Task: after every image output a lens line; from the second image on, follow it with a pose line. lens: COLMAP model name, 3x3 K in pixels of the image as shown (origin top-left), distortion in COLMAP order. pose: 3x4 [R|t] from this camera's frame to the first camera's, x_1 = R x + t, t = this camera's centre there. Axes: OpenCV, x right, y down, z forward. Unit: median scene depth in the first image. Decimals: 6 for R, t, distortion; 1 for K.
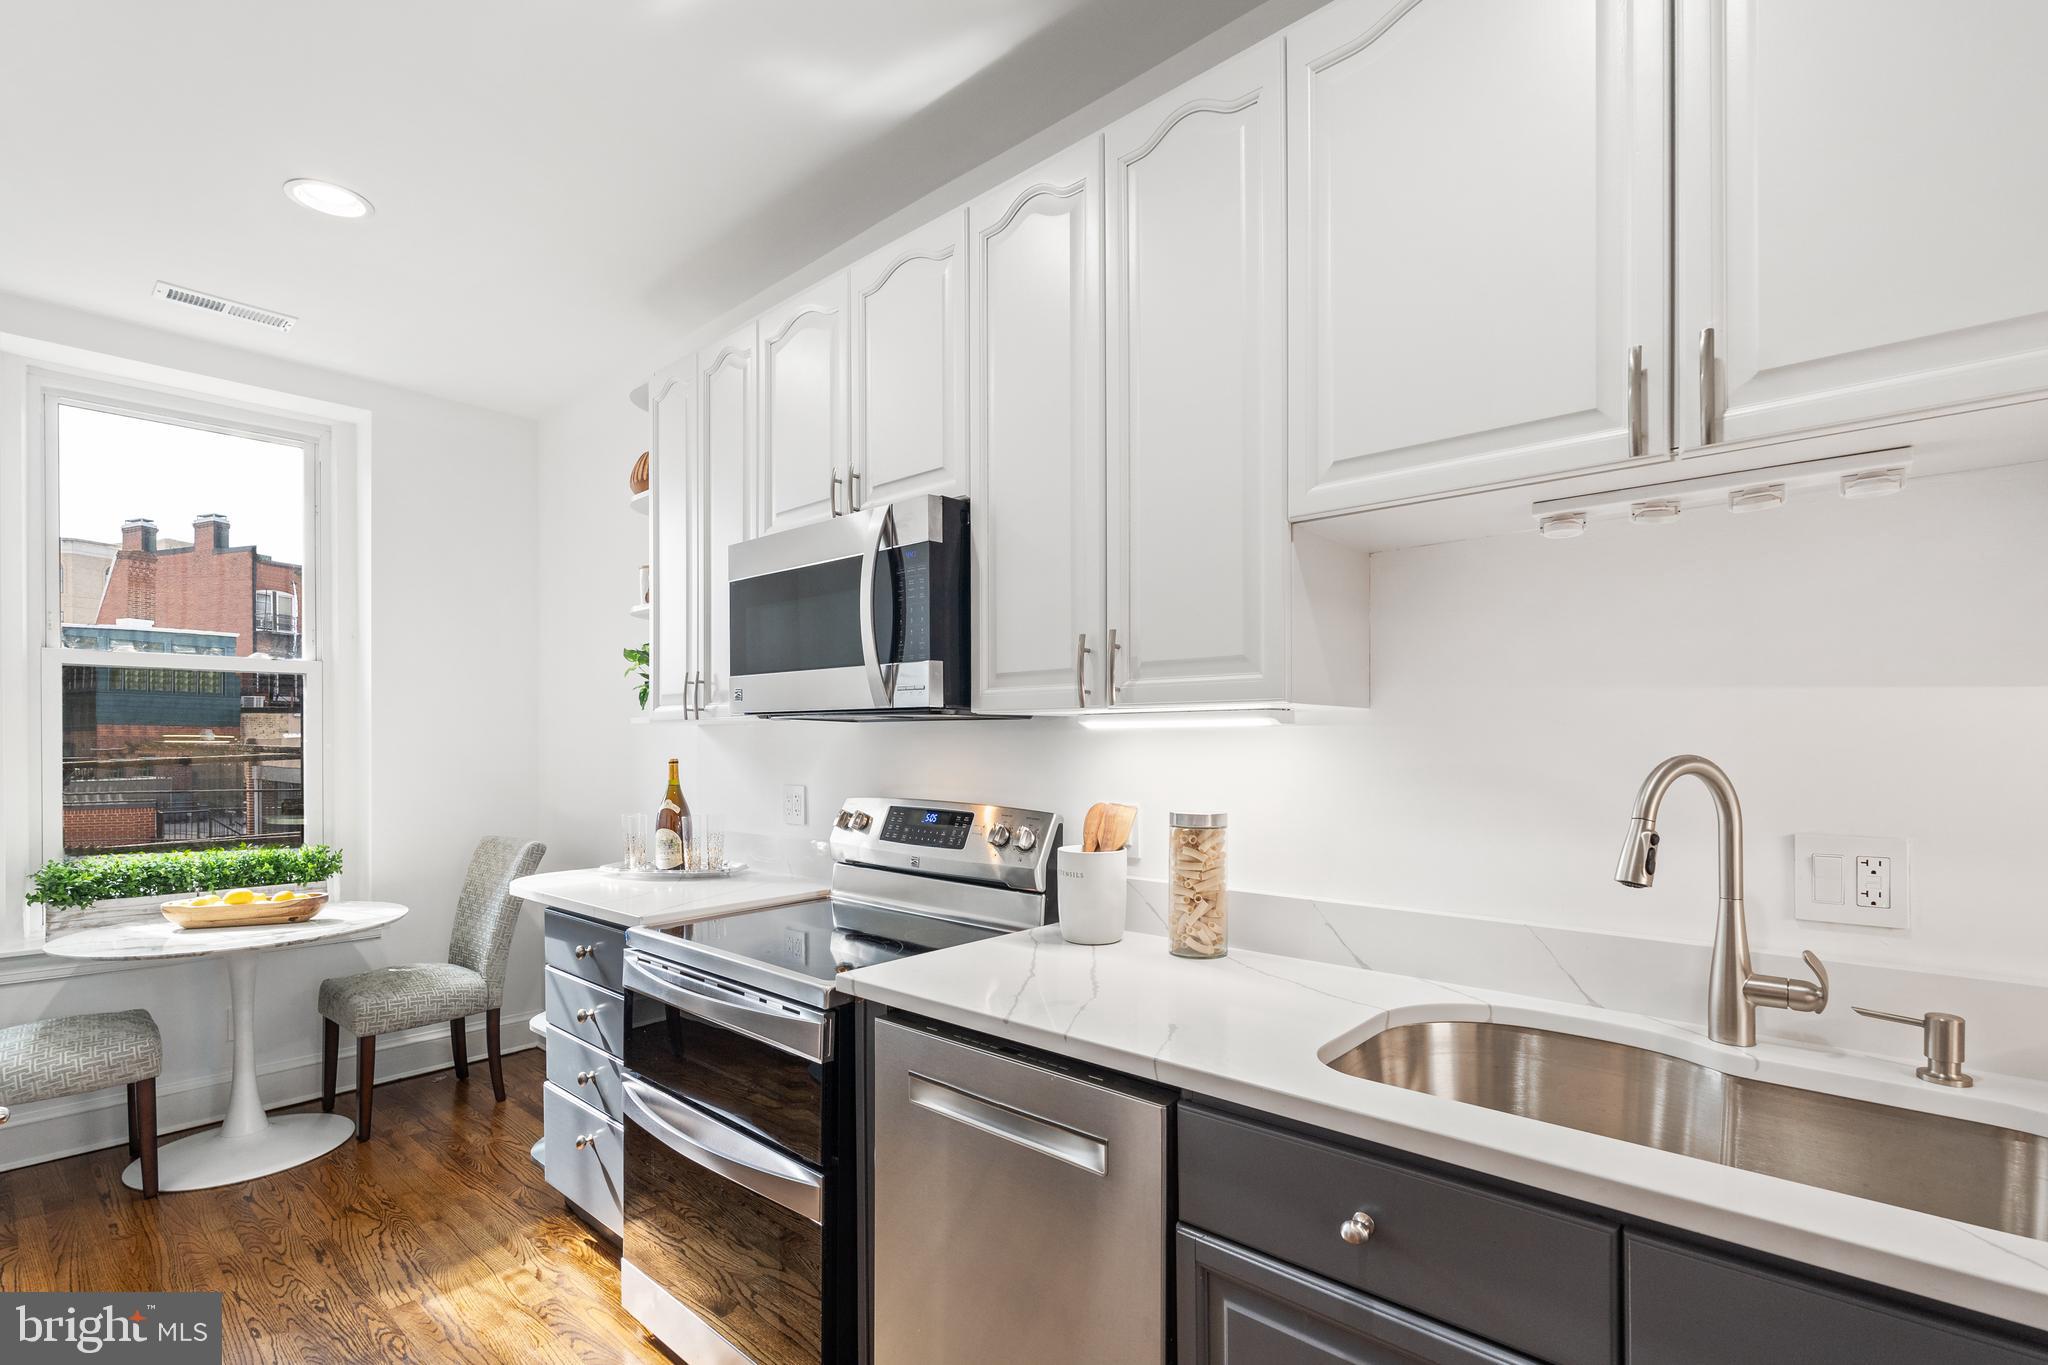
lens RADIAL K [[948.6, 0, 1033.1], [0, 948.6, 738.5], [0, 0, 1]] dist [-0.001815, -0.000033]
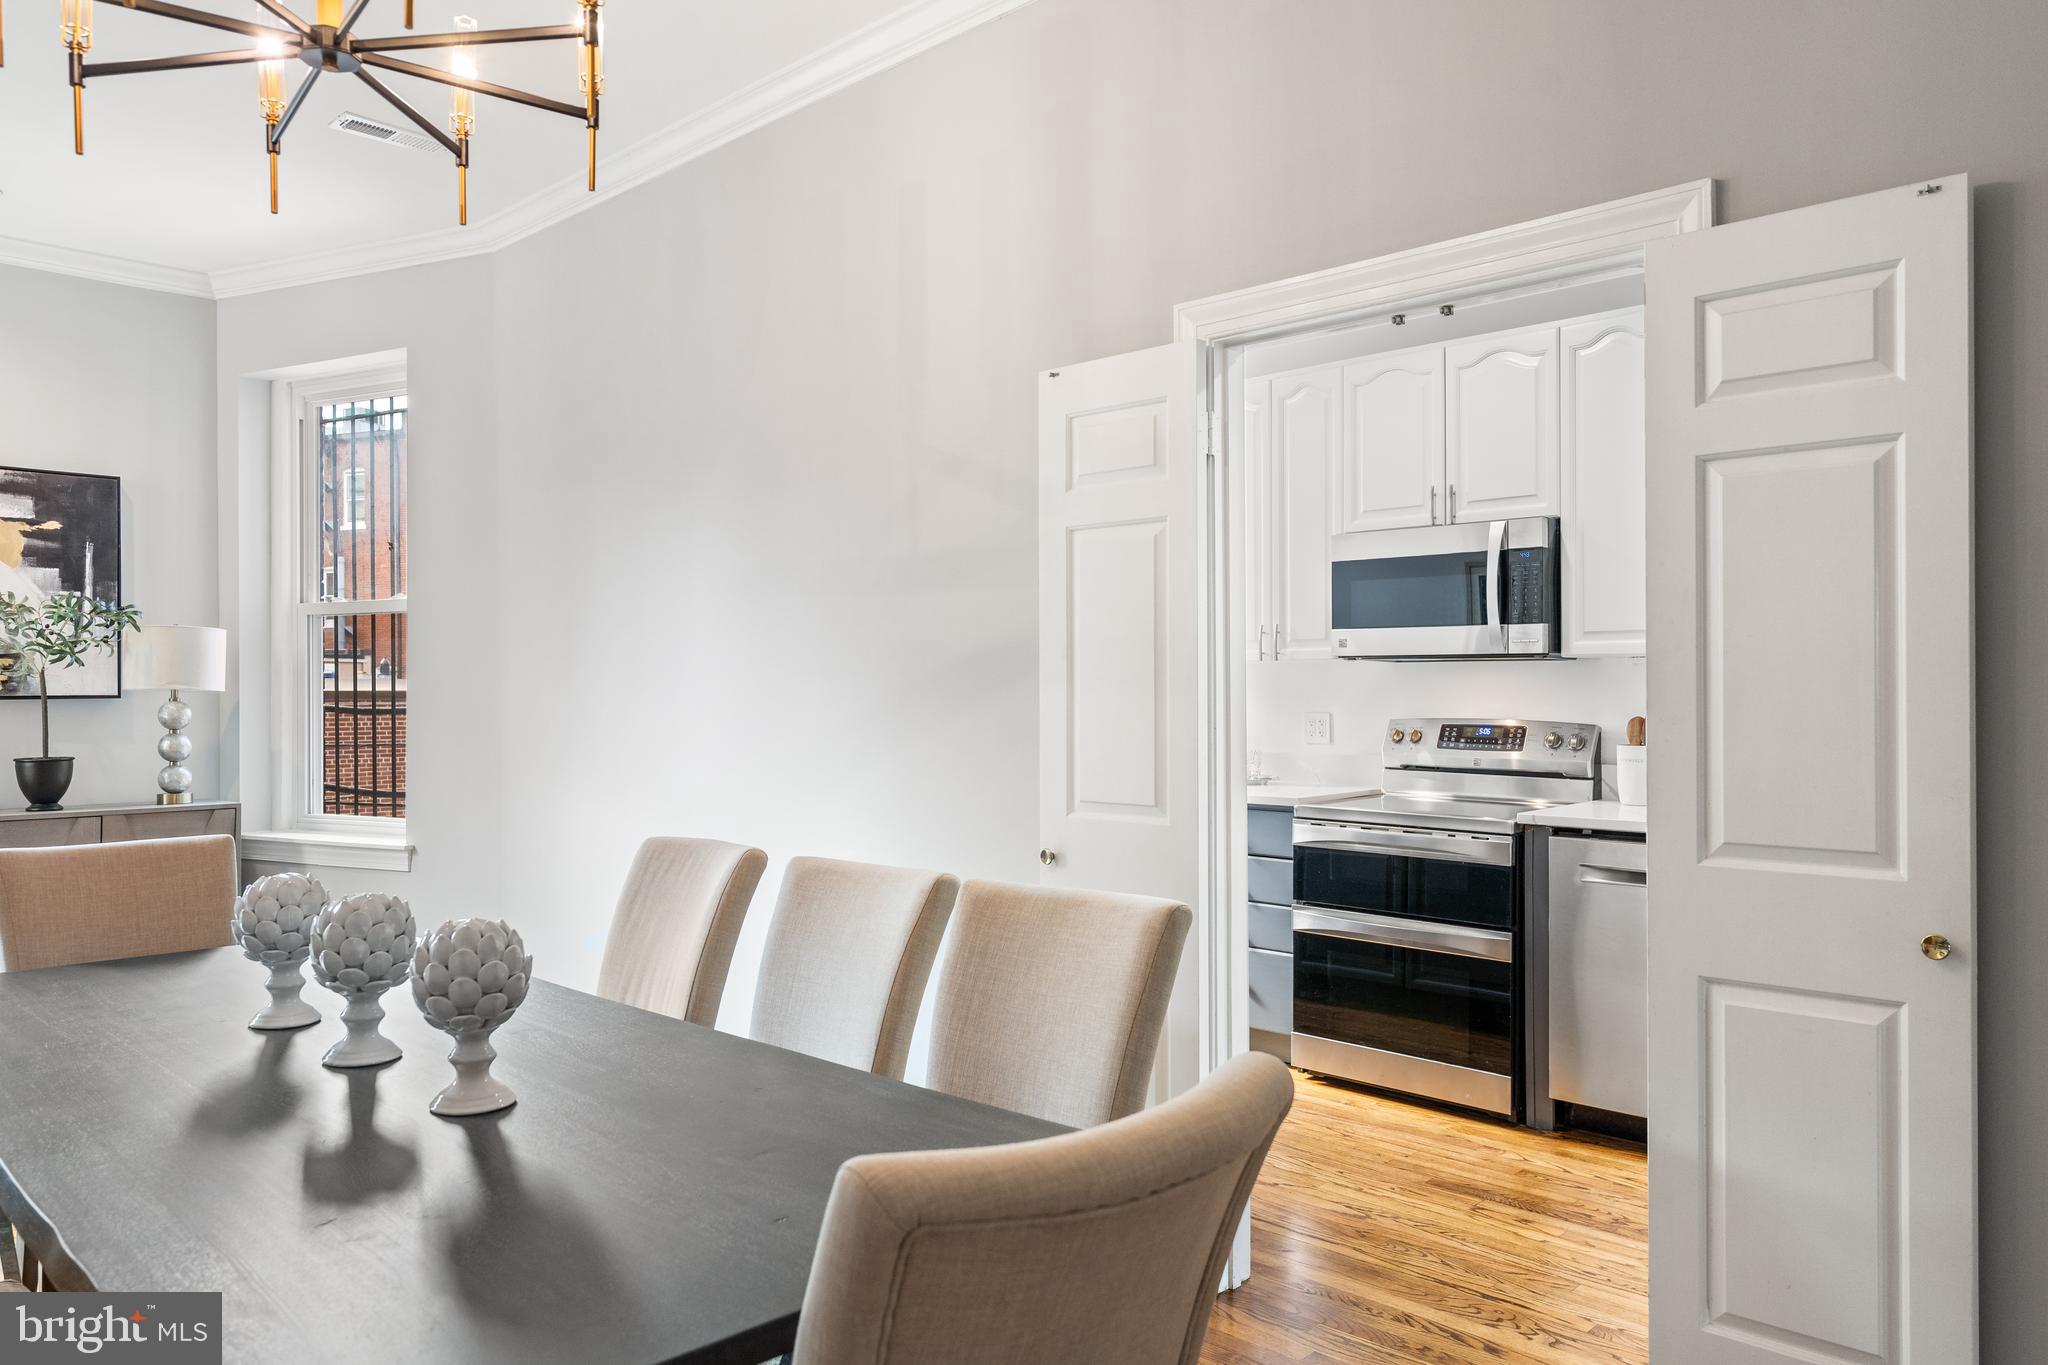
lens RADIAL K [[1404.5, 0, 1017.8], [0, 1404.5, 694.2], [0, 0, 1]] dist [-0.002846, -0.001069]
pose [[0.999093, -0.001619, -0.042549, -0.841480], [0.001938, 0.999970, 0.007461, 0.015605], [0.042536, -0.007537, 0.999067, -1.292062]]
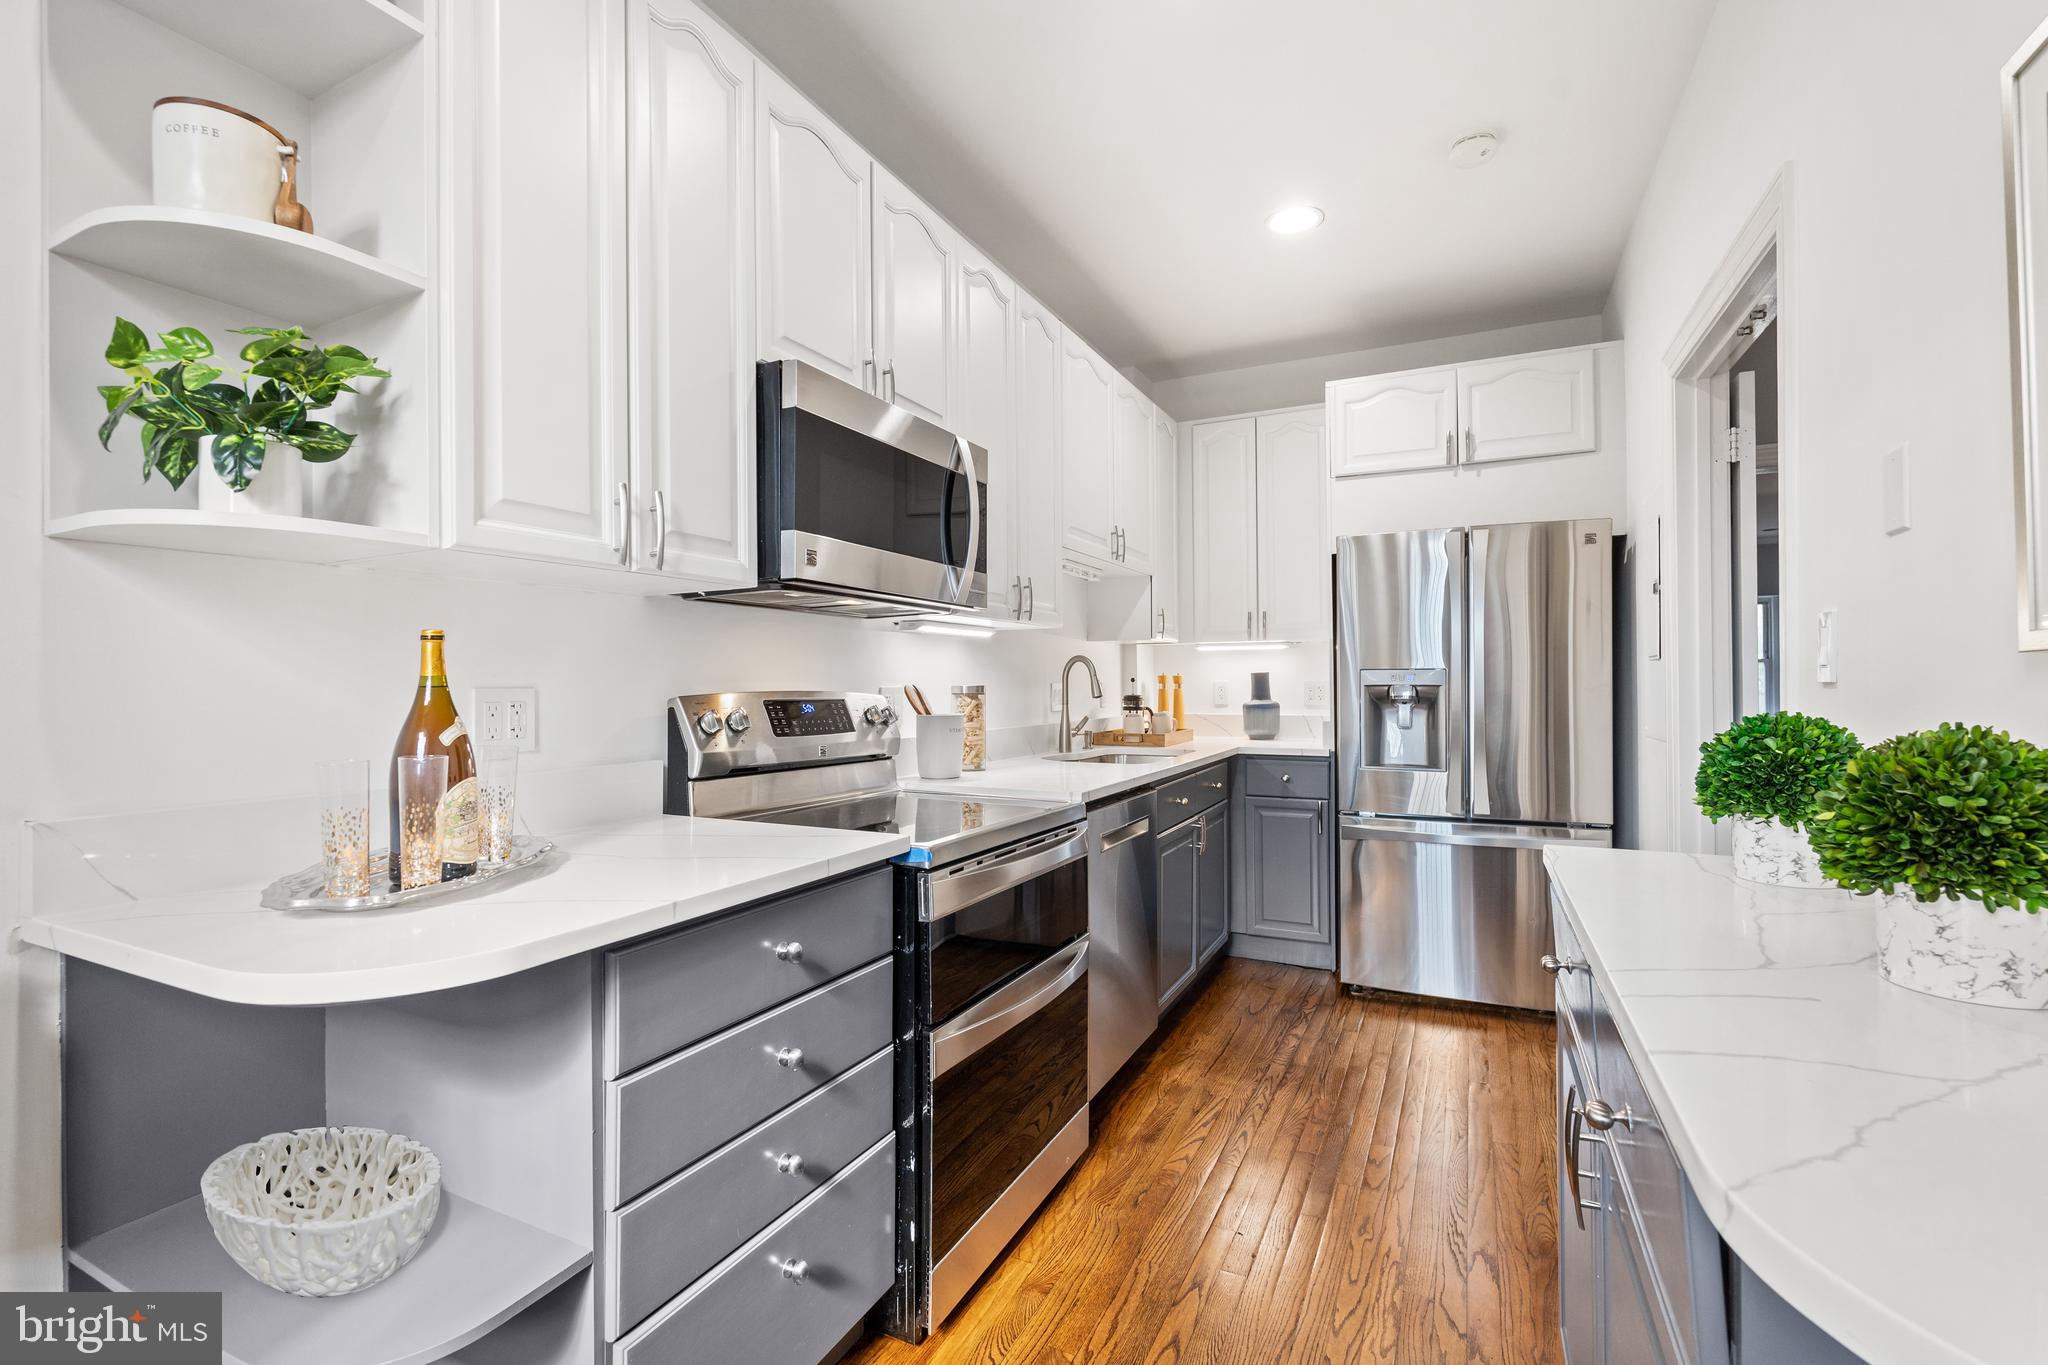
lens RADIAL K [[911.8, 0, 1024.0], [0, 911.8, 682.5], [0, 0, 1]] dist [0.001062, 0.000091]
pose [[-0.266778, 0.003306, 0.963752, -1.303878], [0.001506, 0.999994, -0.003014, 0.072110], [-0.963757, 0.000647, -0.266781, 1.243654]]
